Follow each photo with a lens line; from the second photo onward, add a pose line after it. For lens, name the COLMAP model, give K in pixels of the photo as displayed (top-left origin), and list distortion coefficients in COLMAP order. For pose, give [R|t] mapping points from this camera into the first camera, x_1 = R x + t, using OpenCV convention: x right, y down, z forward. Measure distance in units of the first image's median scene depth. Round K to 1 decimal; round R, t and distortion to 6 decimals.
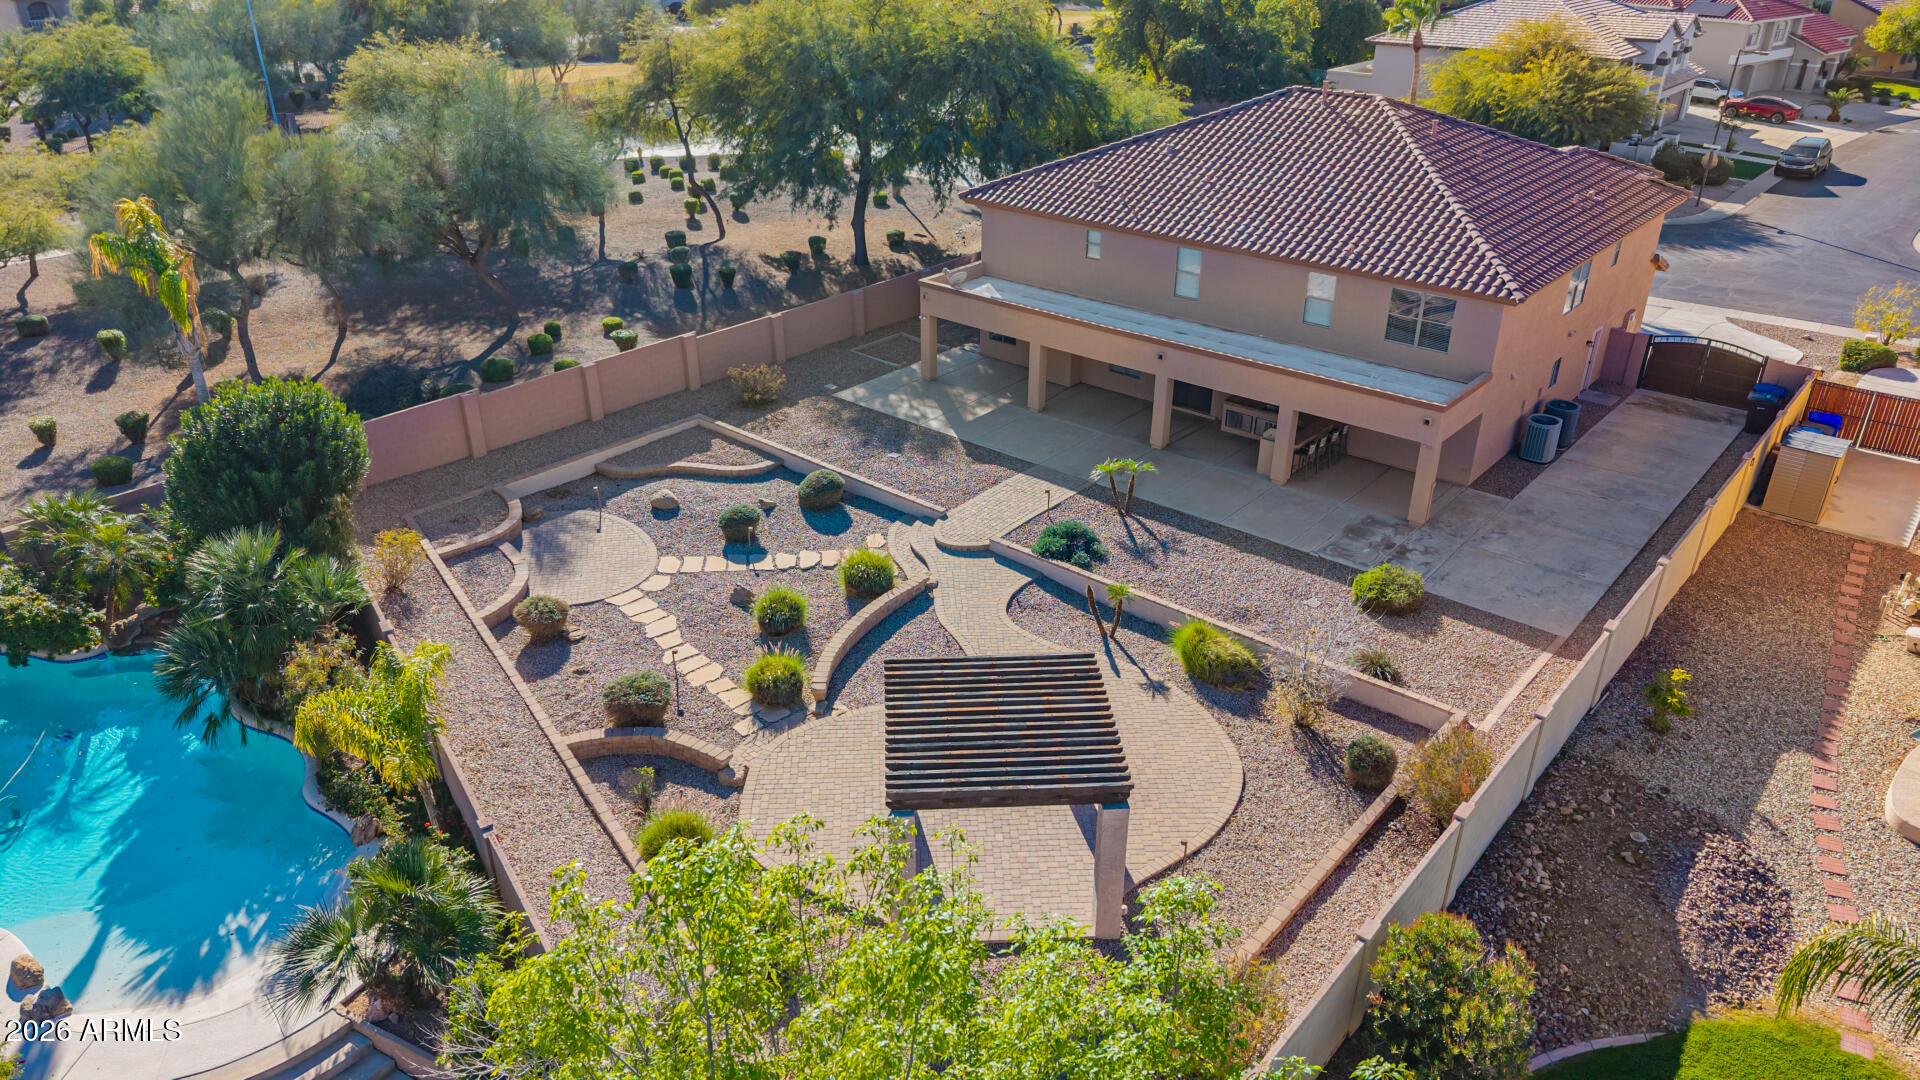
lens RADIAL K [[1271.9, 0, 952.6], [0, 1271.9, 540.5], [0, 0, 1]] dist [0.015202, -0.008008]
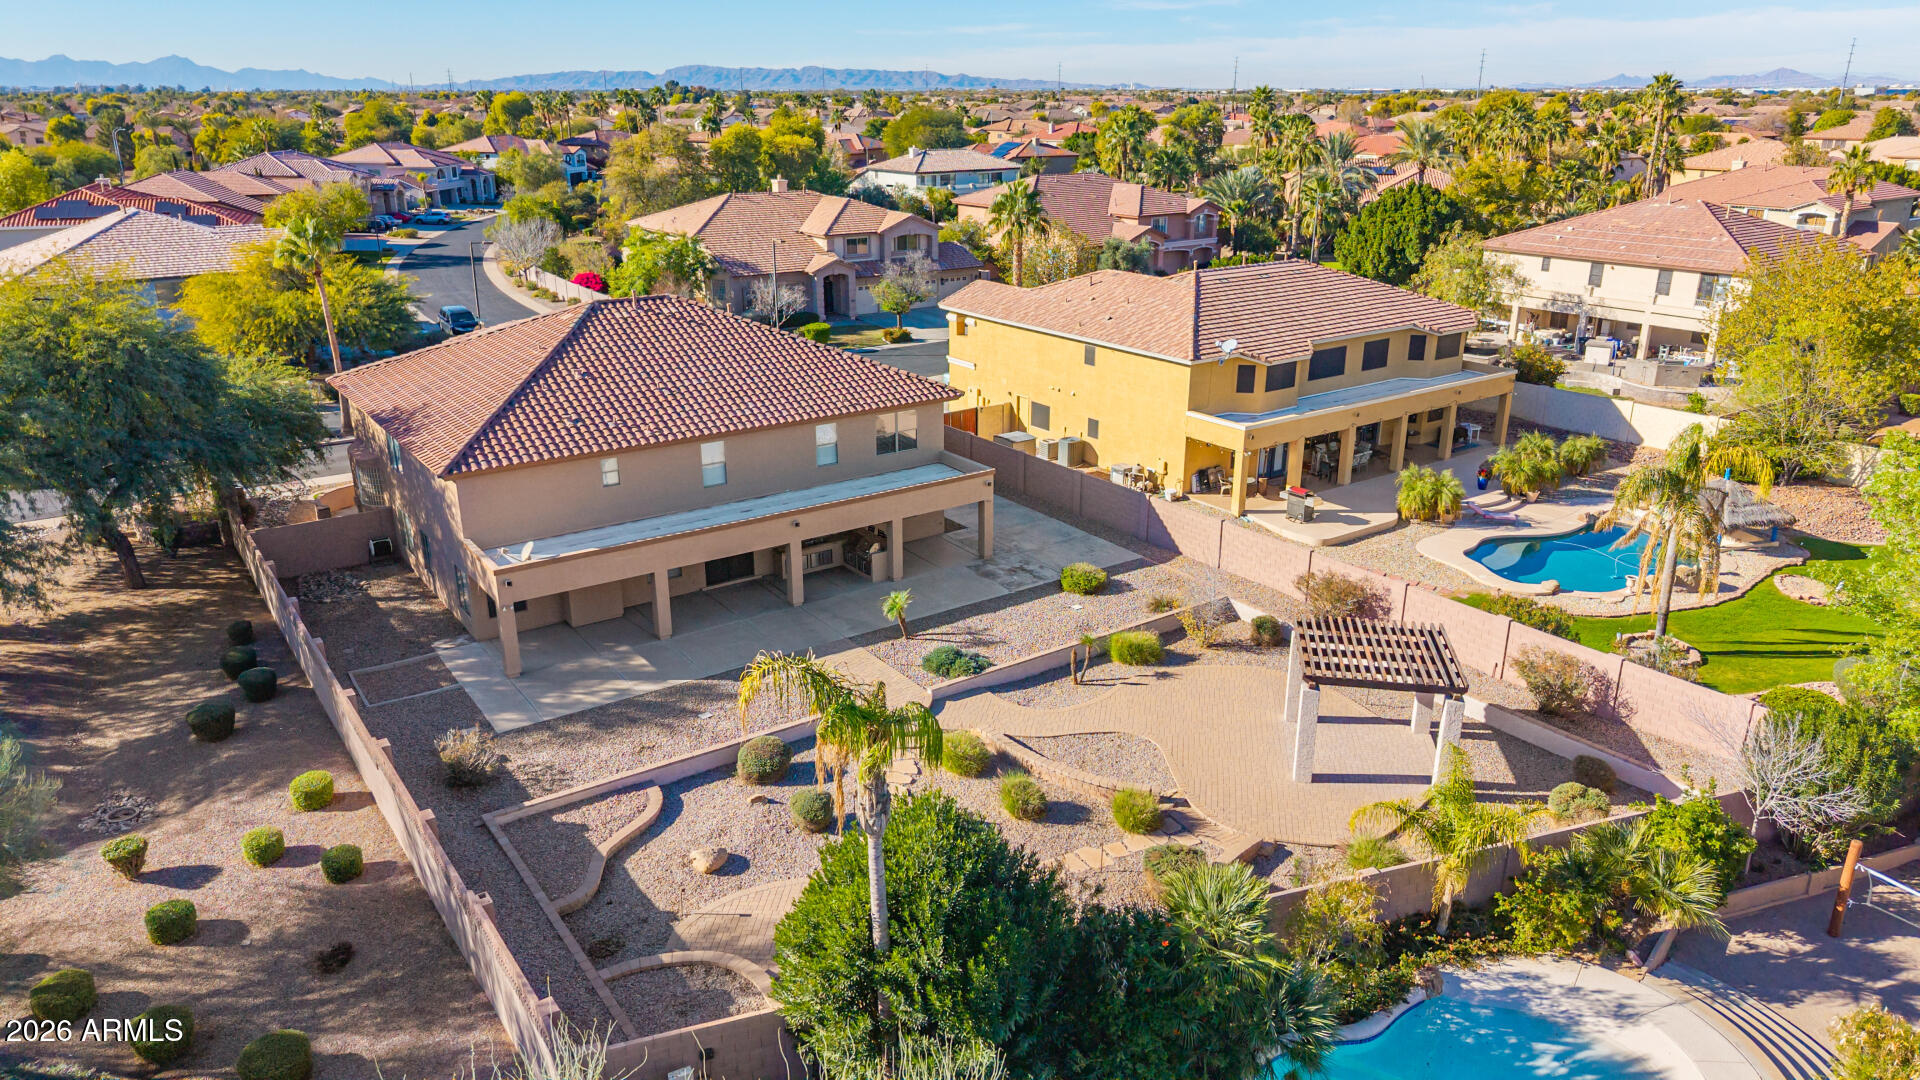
lens RADIAL K [[1288.3, 0, 952.6], [0, 1288.3, 539.3], [0, 0, 1]] dist [0.045217, -0.052178]
pose [[0.234463, -0.318864, 0.918342, -0.894950], [0.447032, 0.874233, 0.189416, -0.301122], [-0.863244, 0.366117, 0.347518, 0.516817]]
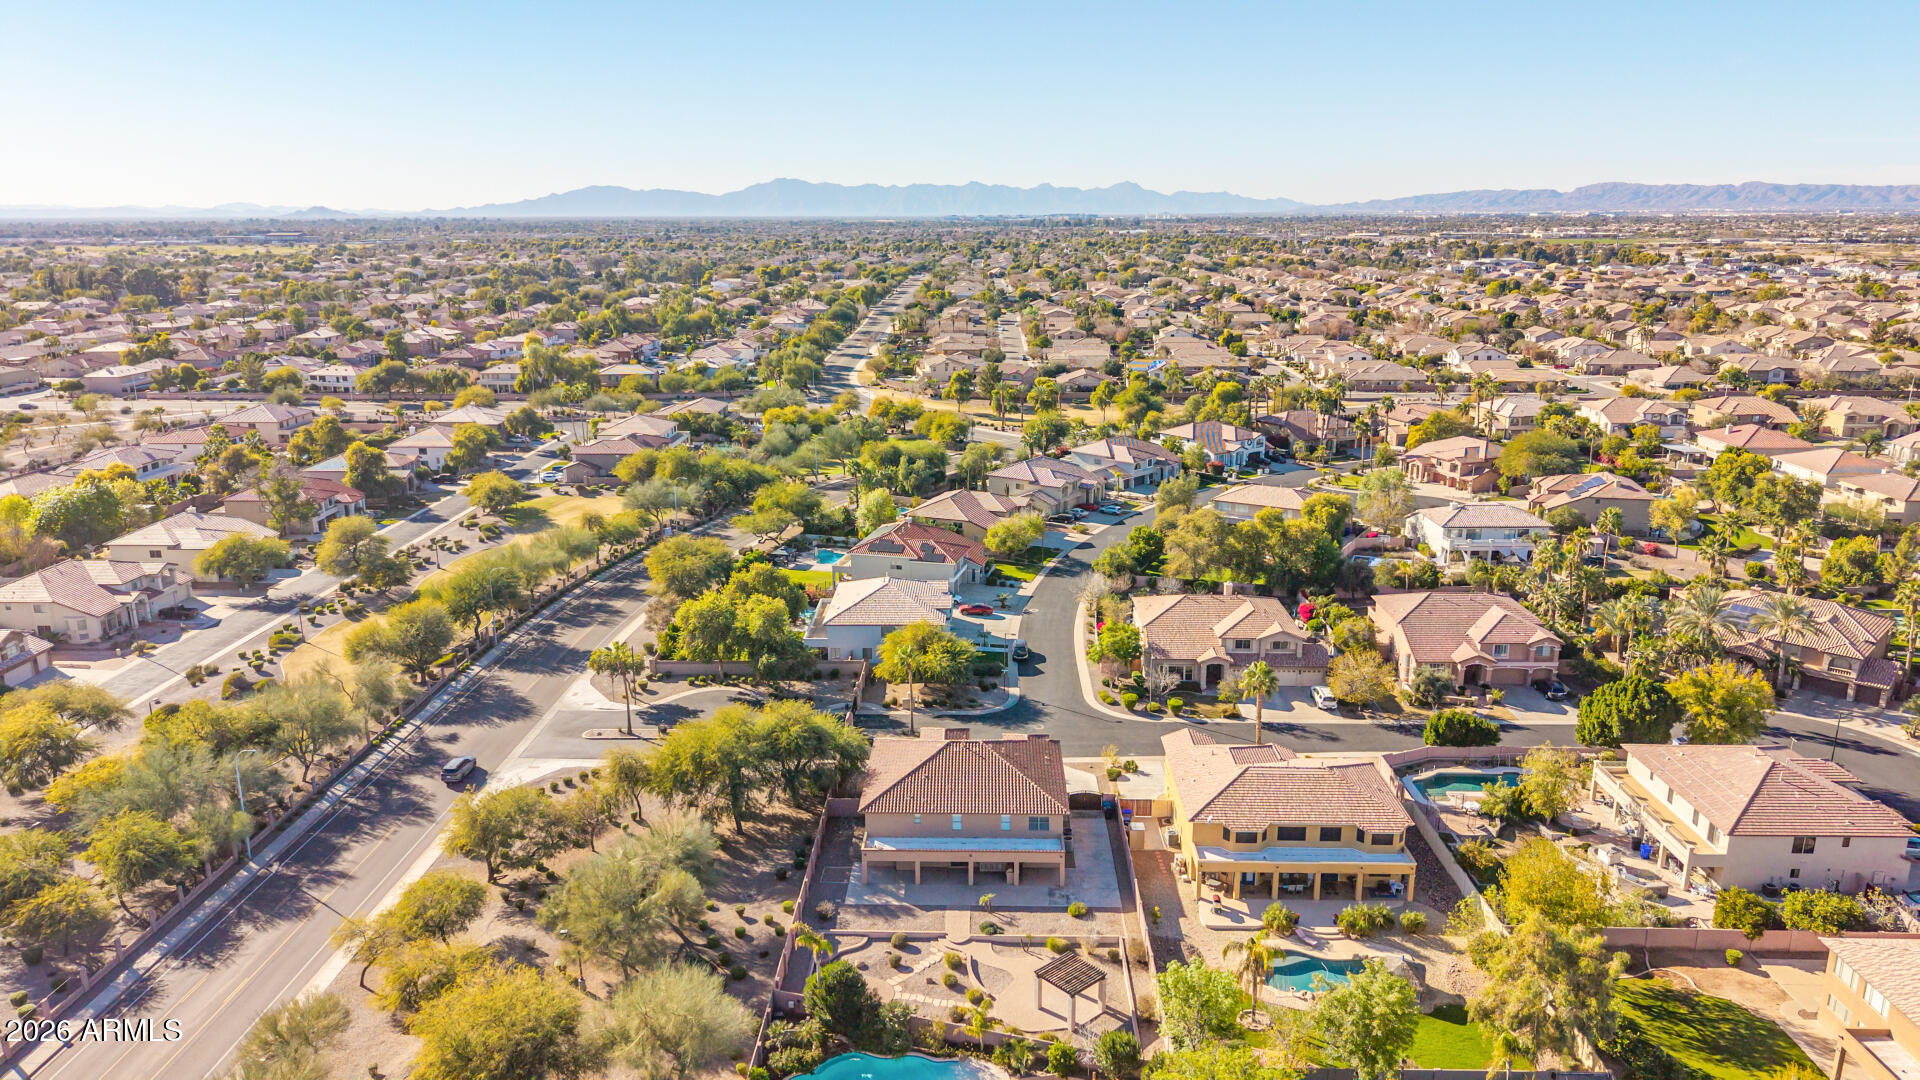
lens RADIAL K [[1288.3, 0, 952.6], [0, 1288.3, 539.3], [0, 0, 1]] dist [0.045217, -0.052178]
pose [[0.771054, -0.161289, 0.616004, -1.707021], [0.294432, 0.948070, -0.120306, -0.525977], [-0.564611, 0.274134, 0.778502, -1.628843]]
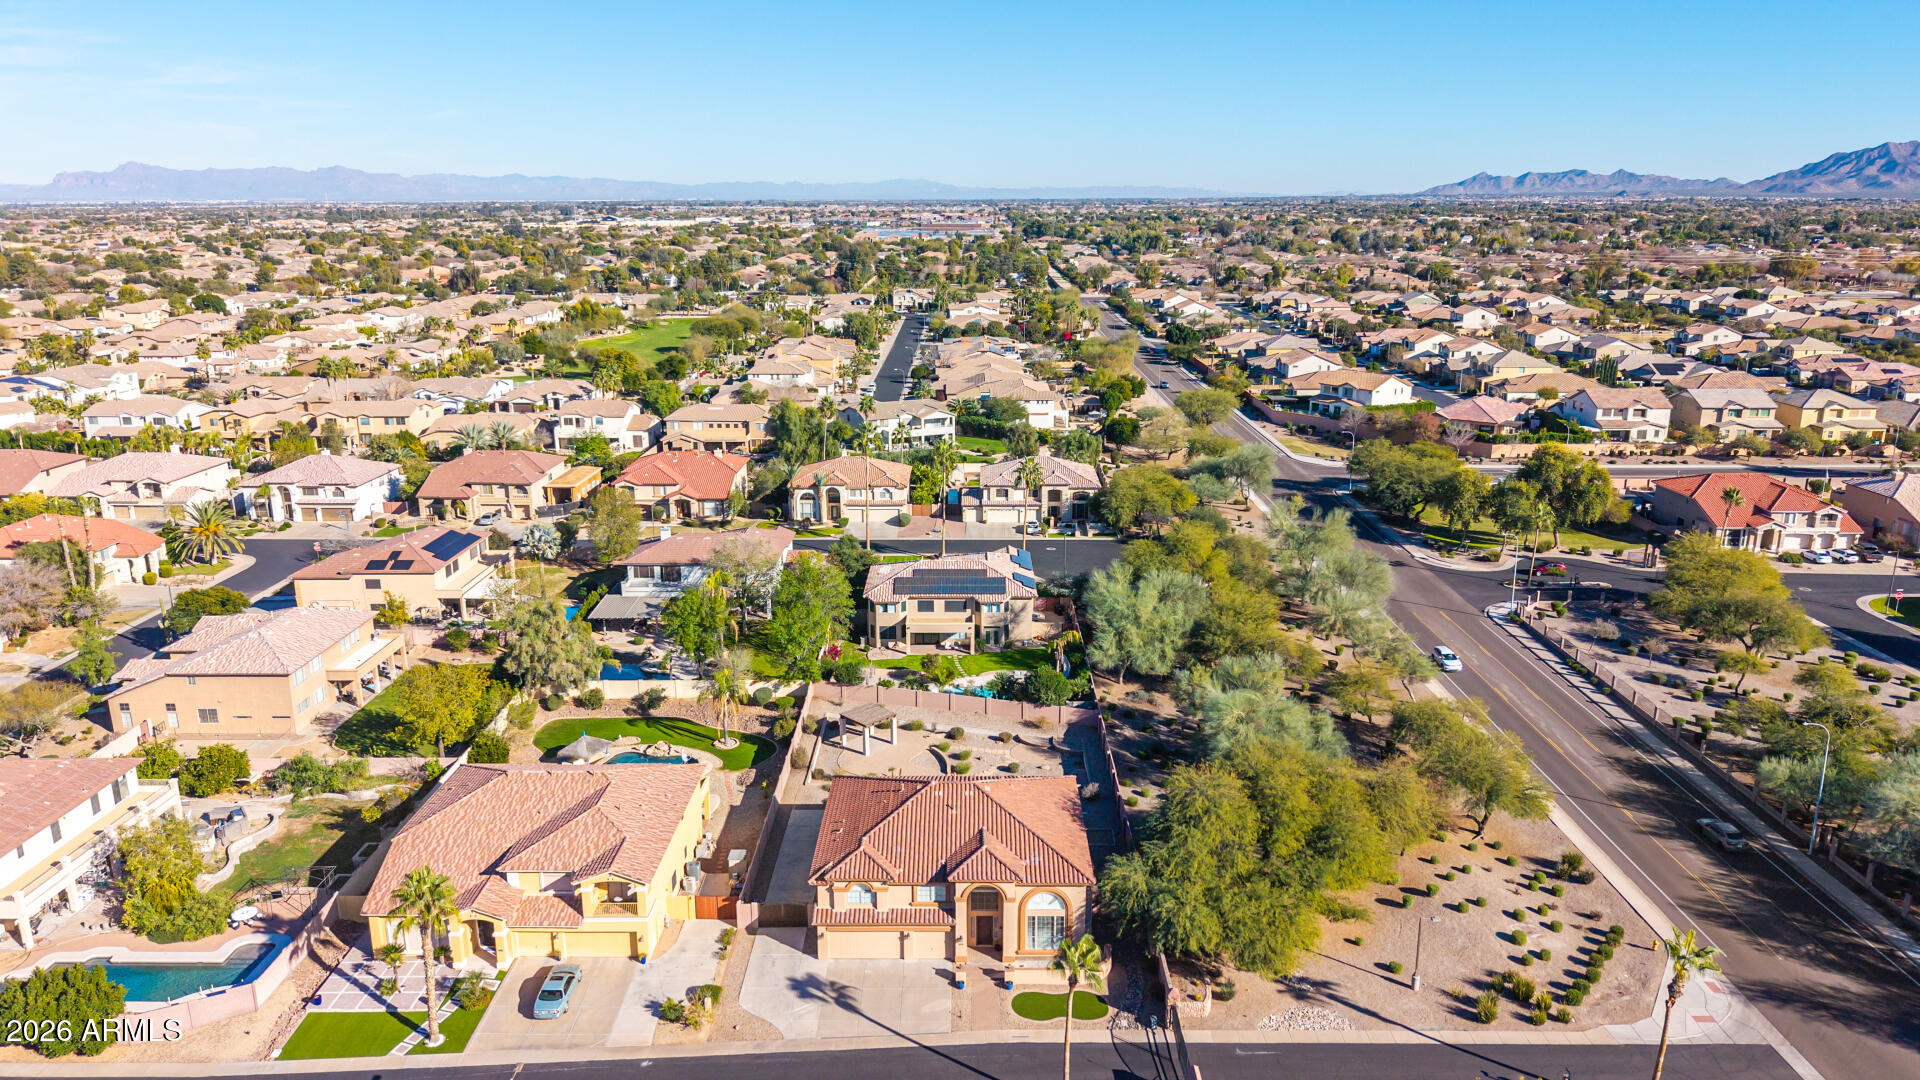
lens RADIAL K [[1288.3, 0, 952.6], [0, 1288.3, 539.3], [0, 0, 1]] dist [0.045217, -0.052178]
pose [[-0.759951, 0.169799, -0.627409, 1.914038], [-0.295040, 0.769983, 0.565754, -2.269091], [0.579159, 0.615056, -0.535052, 2.273093]]
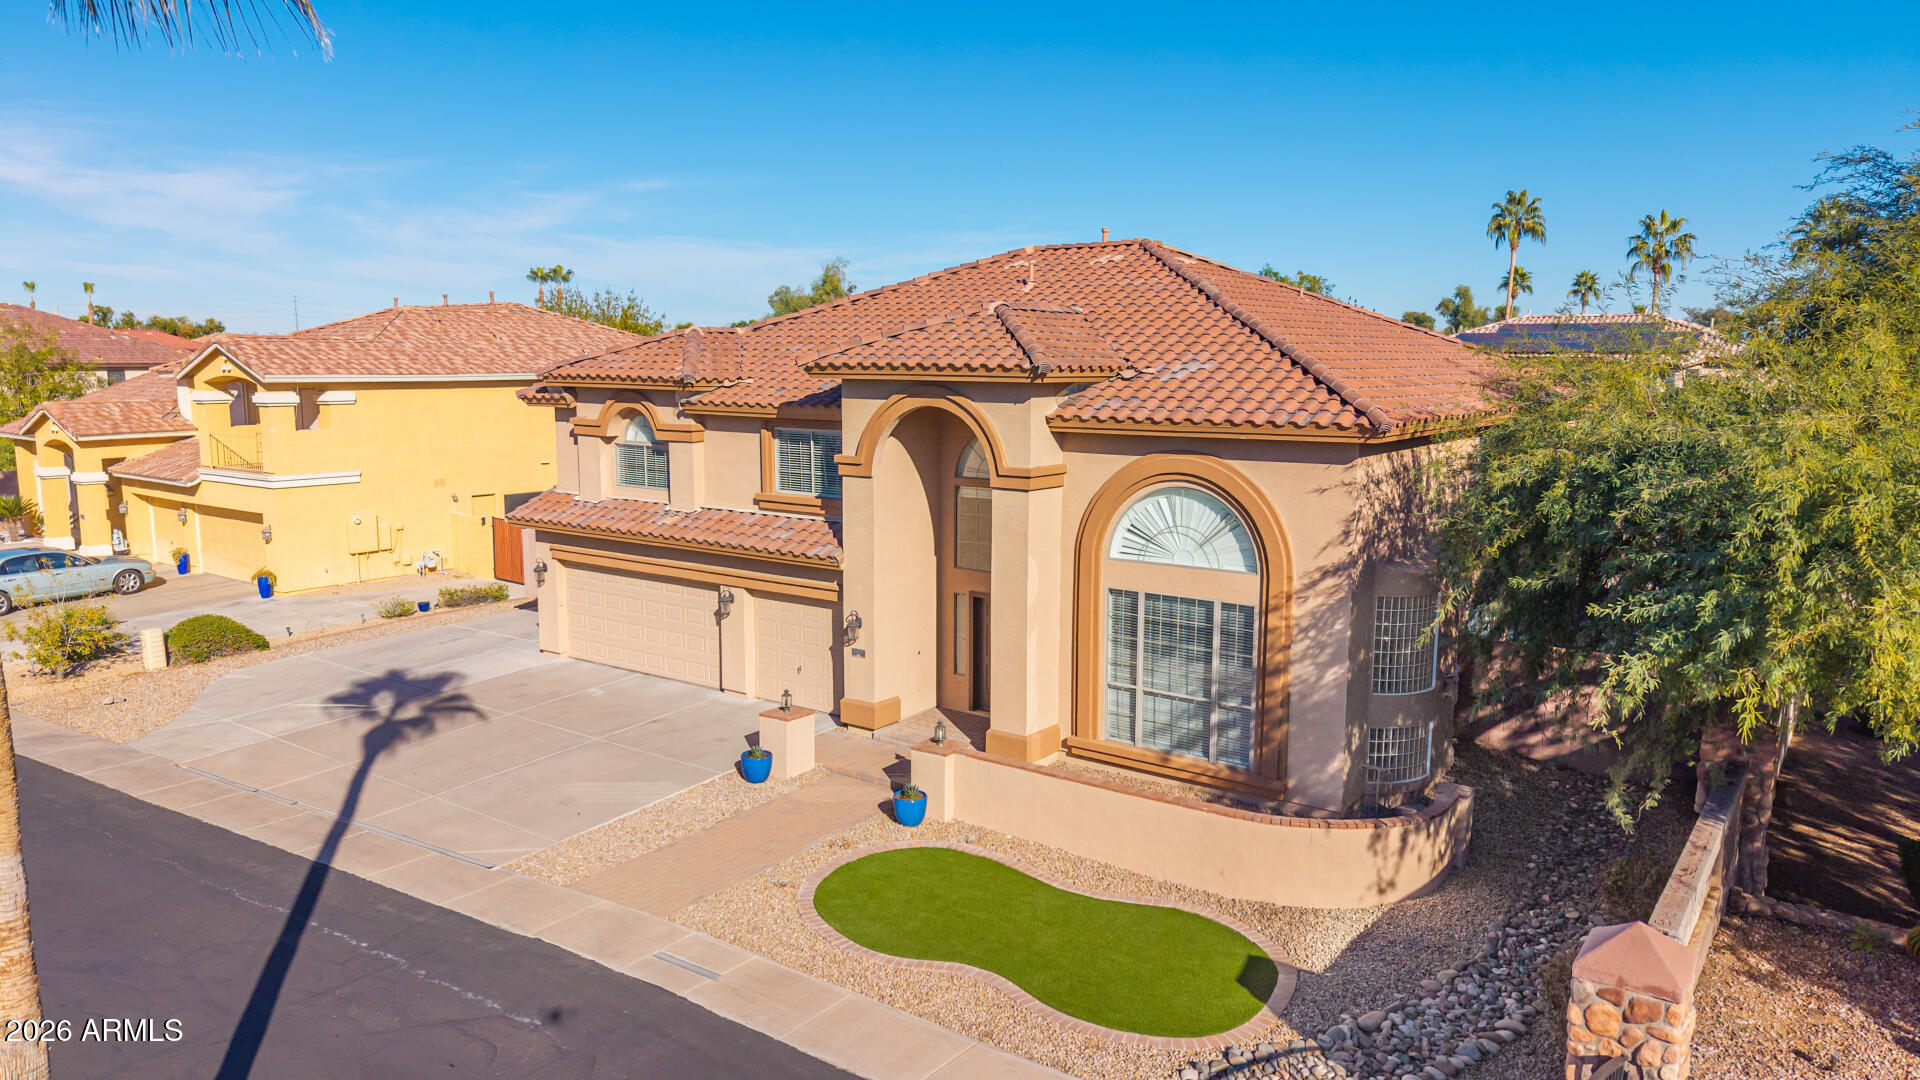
lens RADIAL K [[1288.3, 0, 952.6], [0, 1288.3, 539.3], [0, 0, 1]] dist [0.045217, -0.052178]
pose [[-0.996183, 0.013985, -0.086166, 0.510599], [-0.038478, 0.815673, 0.577233, -0.725275], [0.078356, 0.578345, -0.812021, 1.933613]]
